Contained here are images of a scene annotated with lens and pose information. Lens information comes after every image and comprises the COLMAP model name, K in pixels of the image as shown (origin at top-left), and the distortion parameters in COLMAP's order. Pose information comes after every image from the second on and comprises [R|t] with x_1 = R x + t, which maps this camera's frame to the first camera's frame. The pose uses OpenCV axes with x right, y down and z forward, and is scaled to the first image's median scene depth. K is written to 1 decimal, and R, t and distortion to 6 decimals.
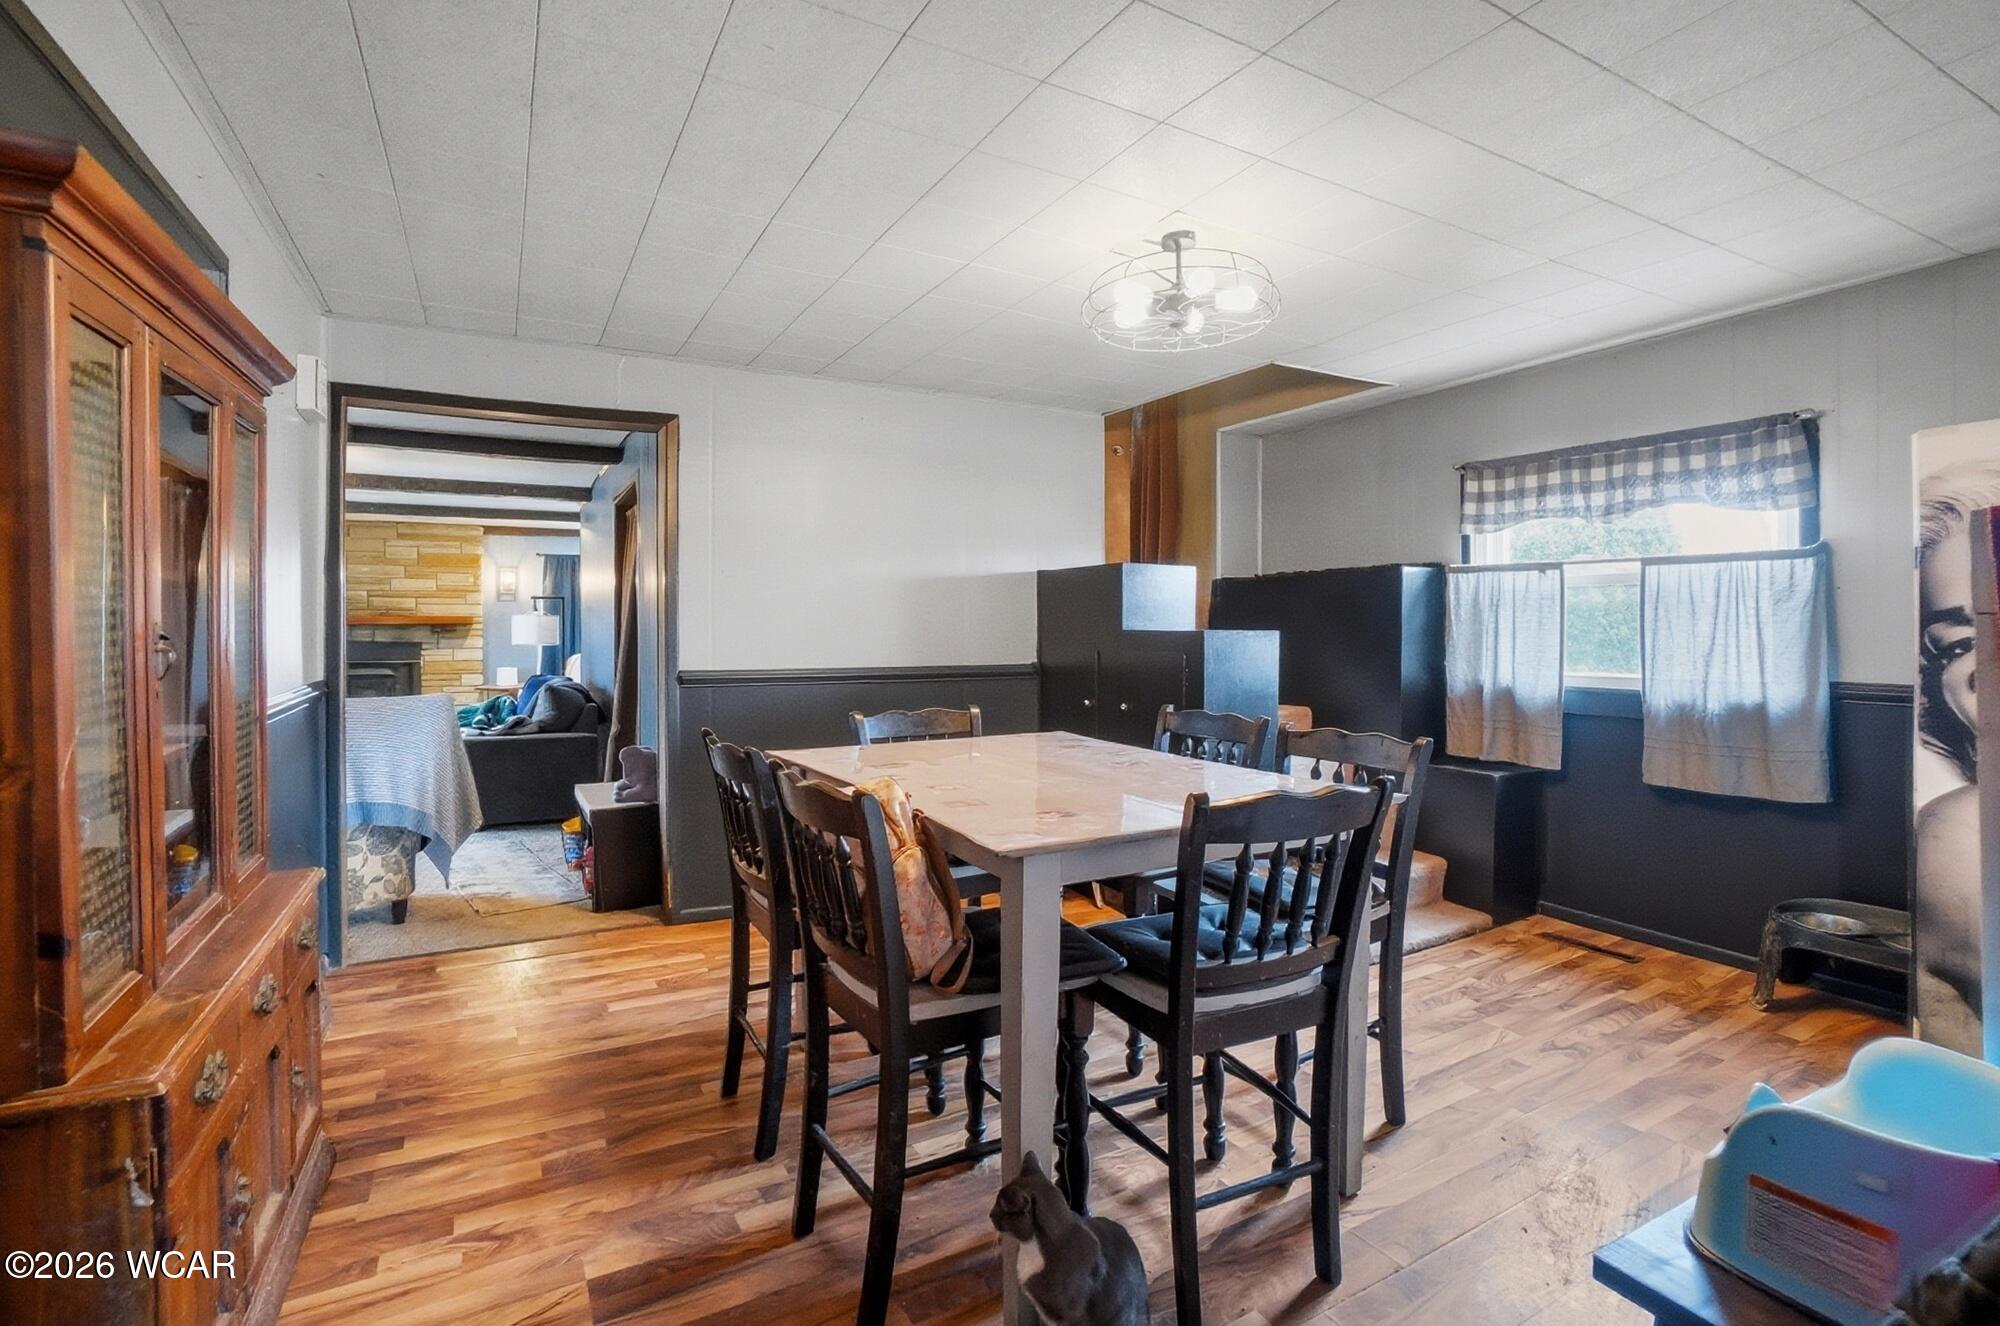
lens RADIAL K [[940.6, 0, 990.6], [0, 940.6, 647.1], [0, 0, 1]] dist [-0.003415, -0.000342]
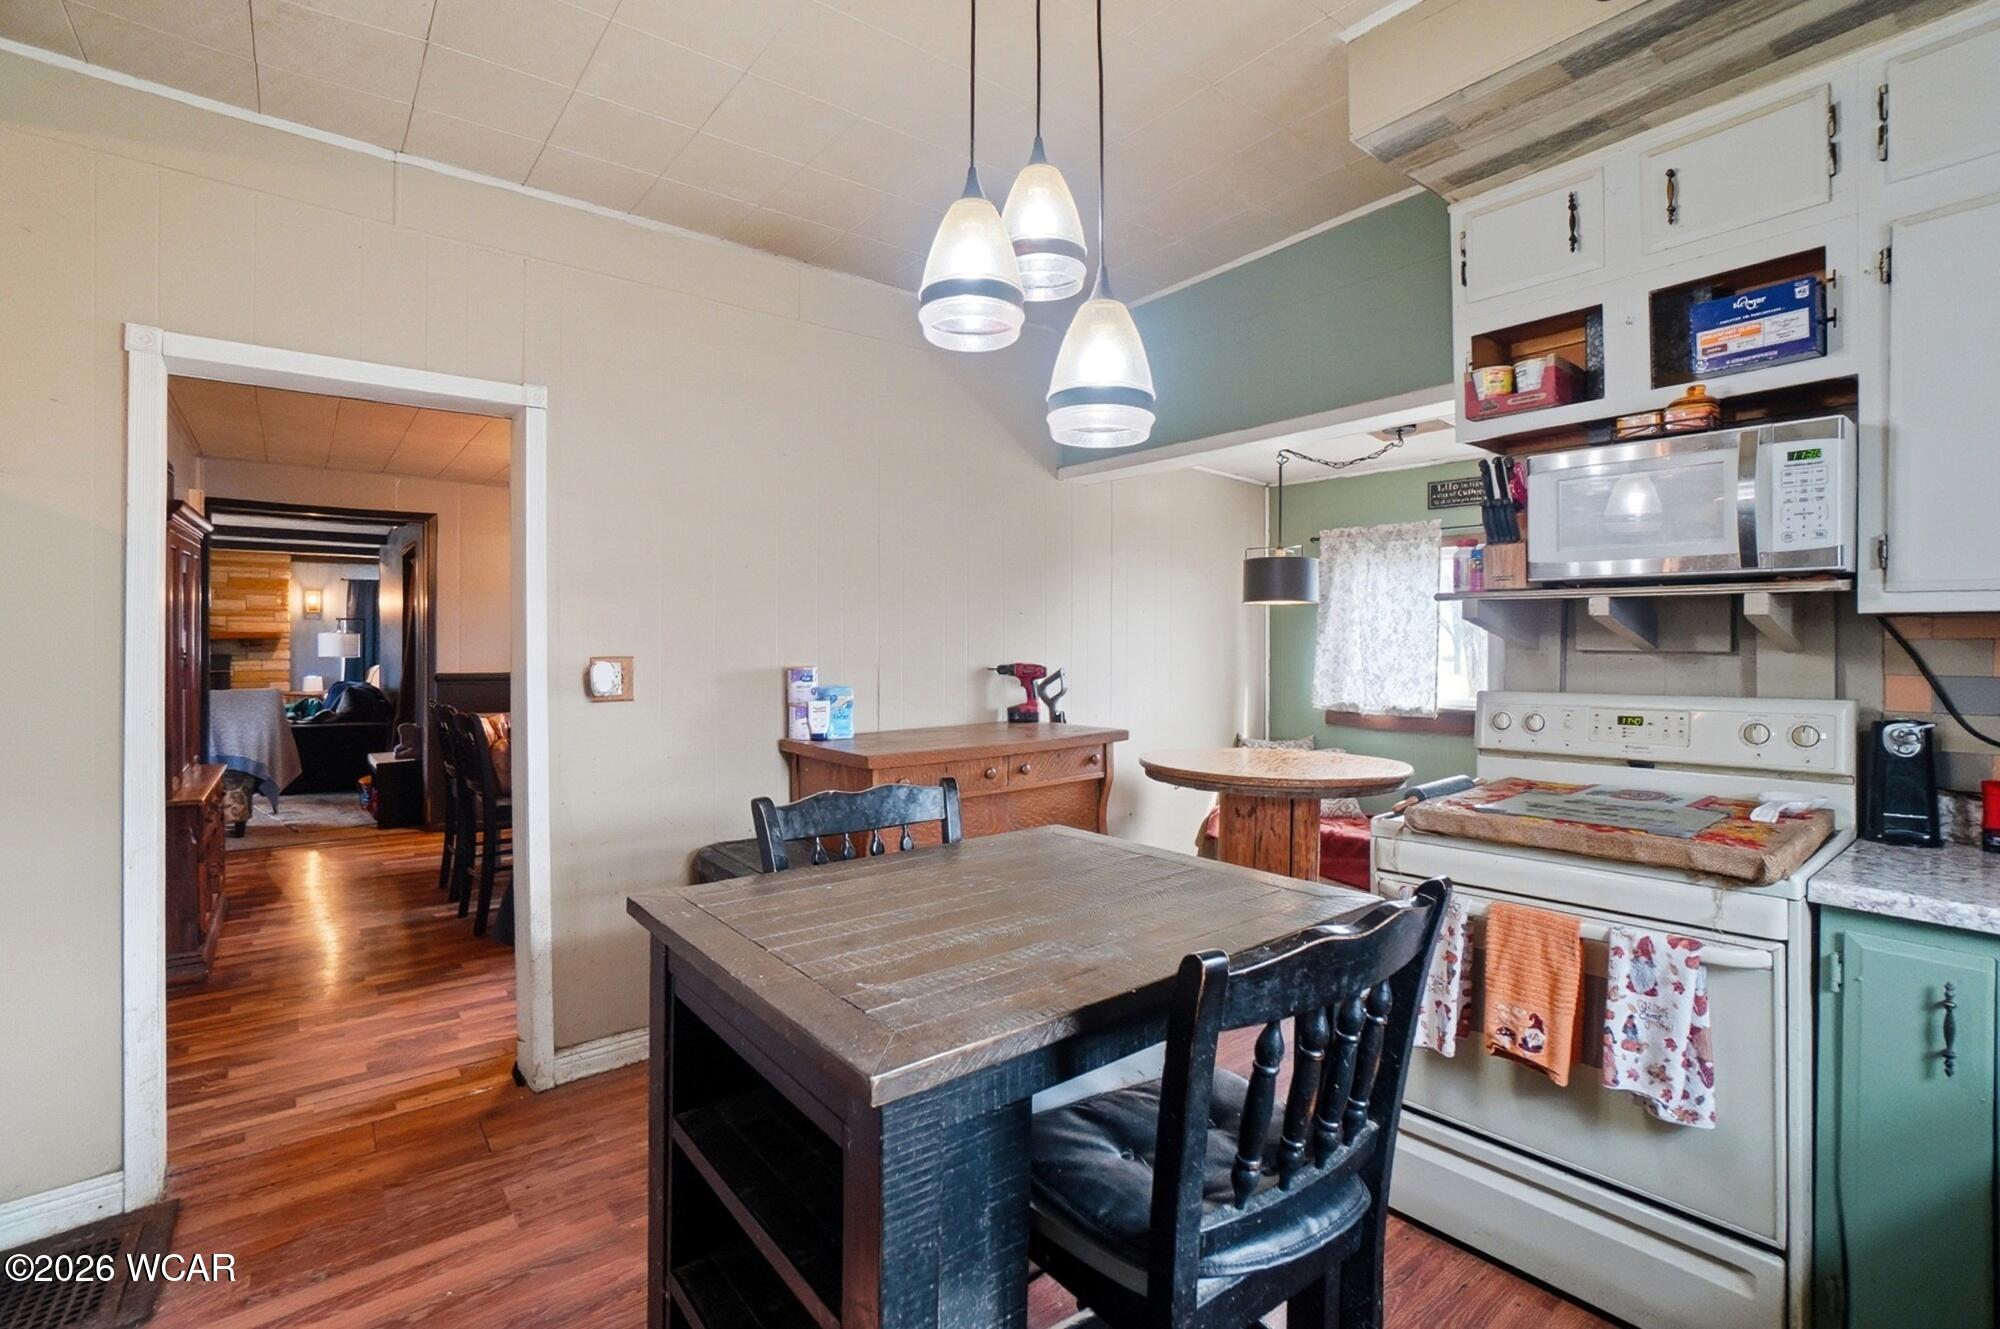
lens RADIAL K [[940.6, 0, 990.6], [0, 940.6, 648.6], [0, 0, 1]] dist [-0.003415, -0.000342]
pose [[0.988283, -0.002466, 0.152610, 0.150448], [0.003448, 0.999975, -0.006174, -0.002488], [-0.152591, 0.006628, 0.988267, -0.302666]]
